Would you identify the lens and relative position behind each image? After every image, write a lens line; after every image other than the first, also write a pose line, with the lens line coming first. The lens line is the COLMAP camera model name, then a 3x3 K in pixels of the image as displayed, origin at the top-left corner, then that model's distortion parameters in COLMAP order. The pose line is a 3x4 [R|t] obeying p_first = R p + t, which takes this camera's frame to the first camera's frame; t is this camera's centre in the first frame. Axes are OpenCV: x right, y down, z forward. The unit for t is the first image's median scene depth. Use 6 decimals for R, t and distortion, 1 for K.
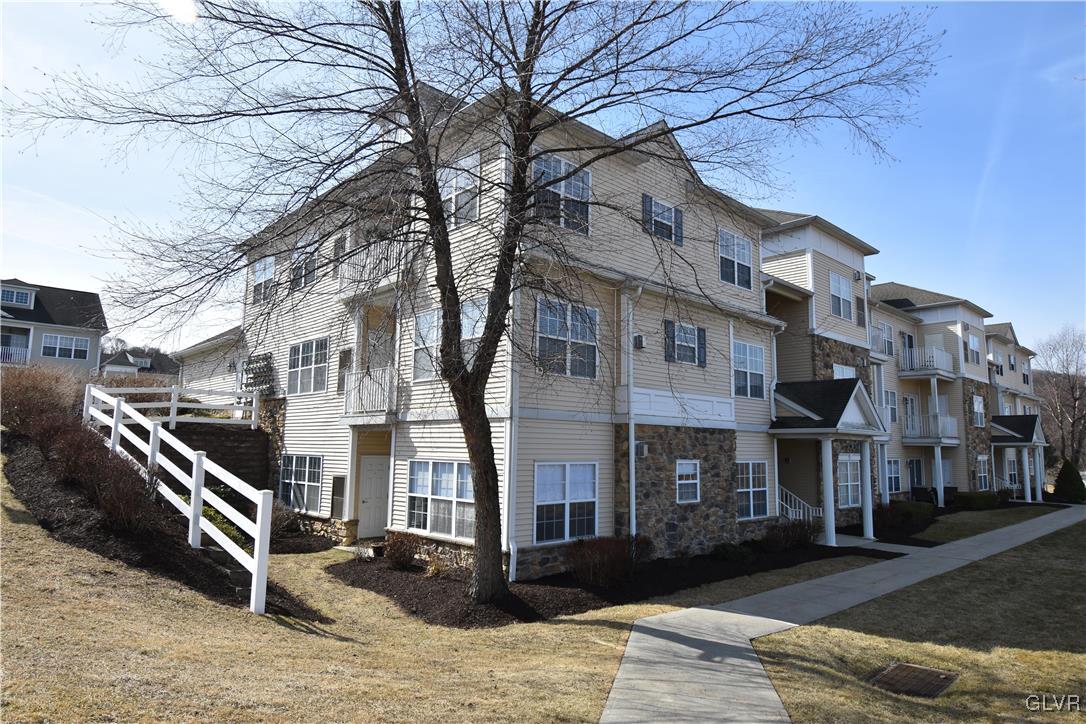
lens RADIAL K [[648.3, 0, 543.0], [0, 648.3, 362.0], [0, 0, 1]] dist [-0.001892, -0.001359]
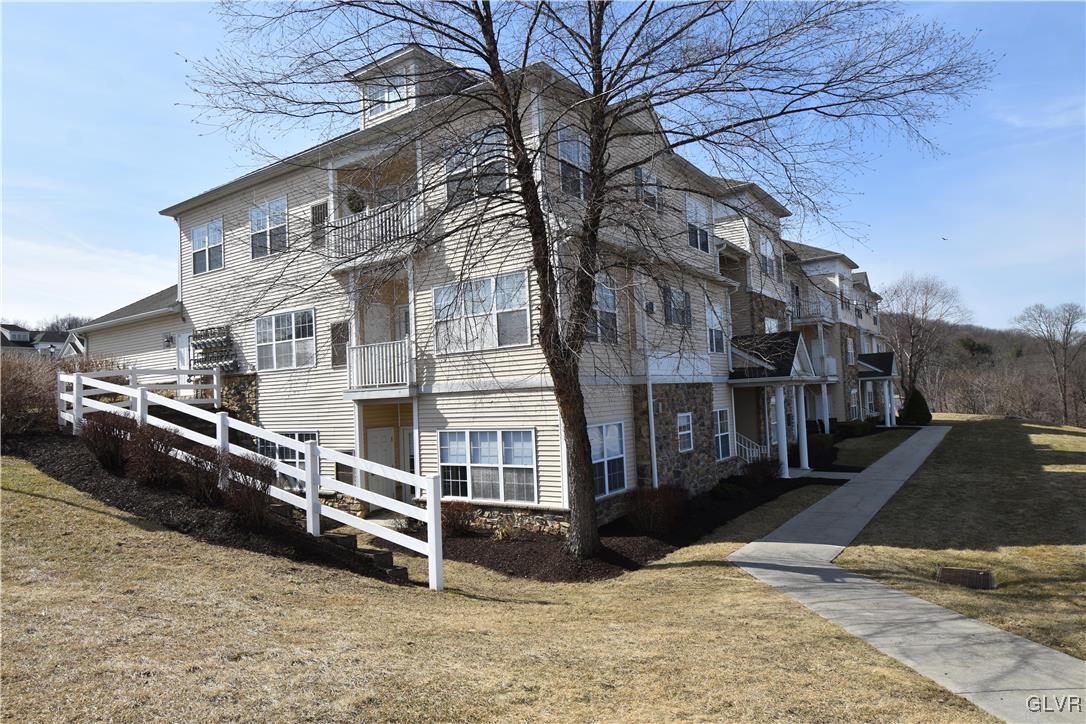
lens RADIAL K [[648.3, 0, 543.0], [0, 648.3, 362.0], [0, 0, 1]] dist [-0.001892, -0.001359]
pose [[0.976727, -0.047506, 0.209157, -0.253567], [0.031631, 0.996404, 0.078603, -0.031723], [-0.212139, -0.070158, 0.974718, -0.020481]]
